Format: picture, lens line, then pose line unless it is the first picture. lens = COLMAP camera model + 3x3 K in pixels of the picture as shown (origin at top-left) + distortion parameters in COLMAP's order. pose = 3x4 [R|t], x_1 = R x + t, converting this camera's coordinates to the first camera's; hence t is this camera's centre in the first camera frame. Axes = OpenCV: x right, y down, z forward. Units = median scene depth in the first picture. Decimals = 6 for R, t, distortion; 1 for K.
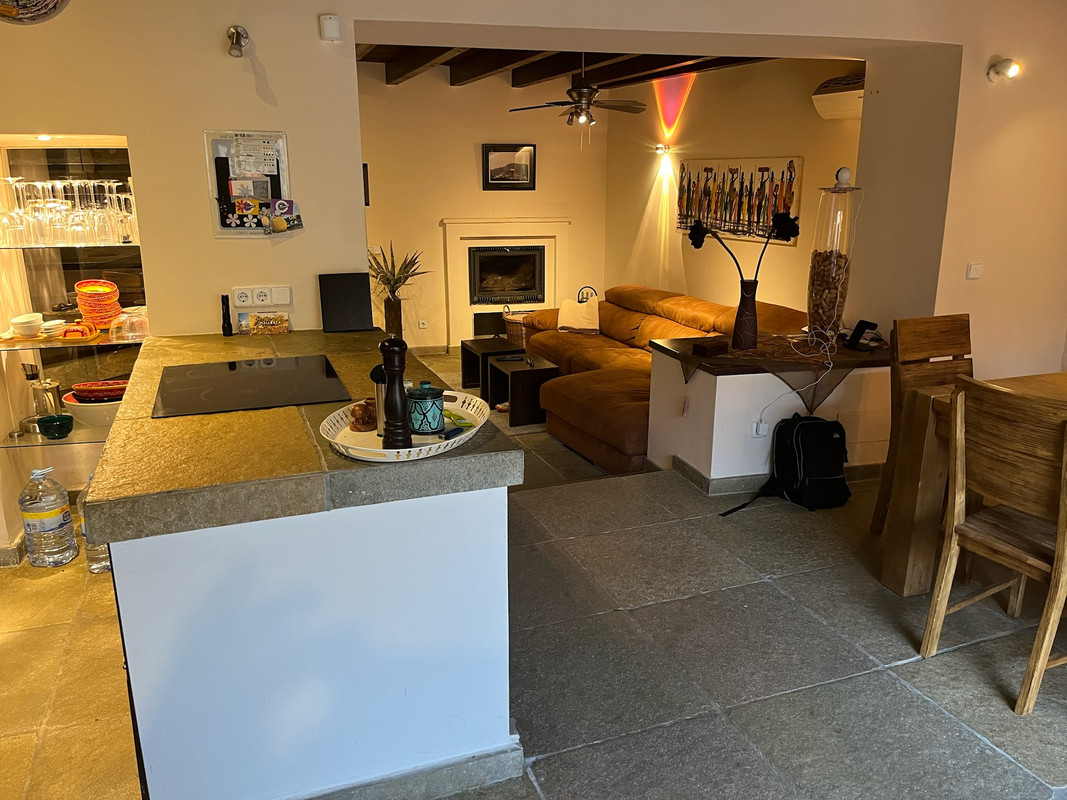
lens RADIAL K [[828.8, 0, 532.1], [0, 828.8, 405.3], [0, 0, 1]] dist [0.045248, 0.002179]
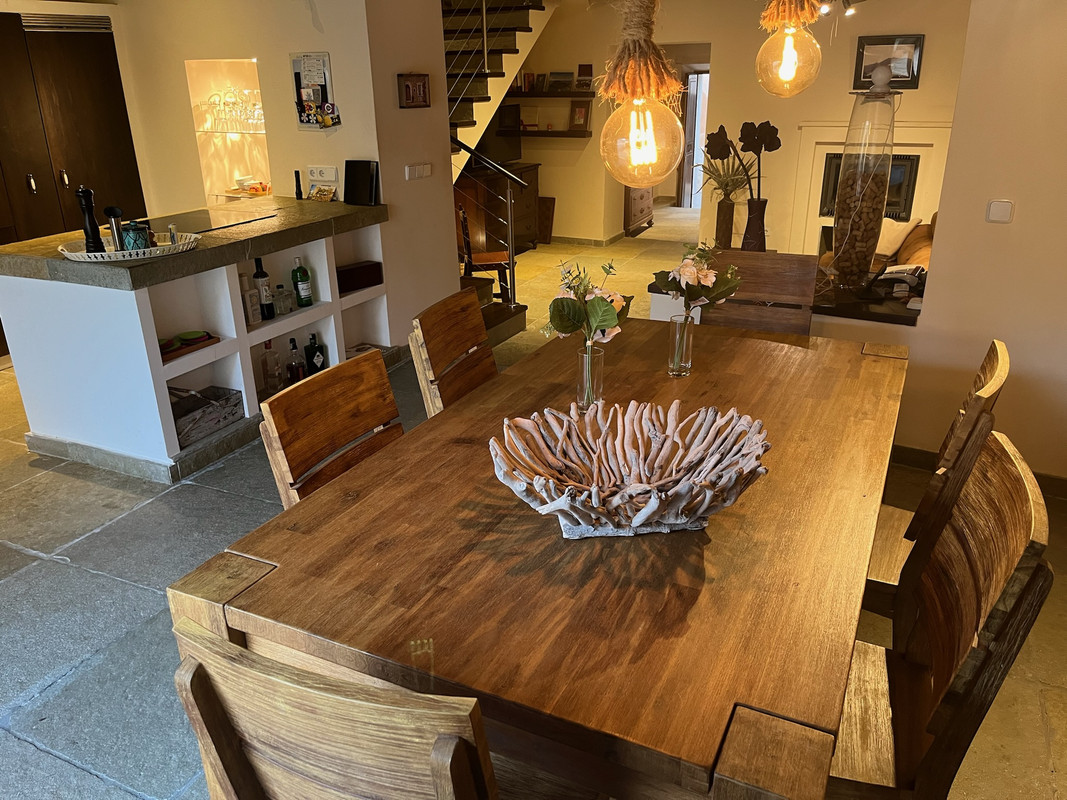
lens RADIAL K [[828.8, 0, 534.1], [0, 828.8, 398.5], [0, 0, 1]] dist [0.045248, 0.002179]
pose [[0.701876, 0.246732, -0.668201, 0.990009], [-0.175932, 0.969076, 0.173031, -0.070910], [0.690230, -0.003888, 0.723580, 0.228148]]
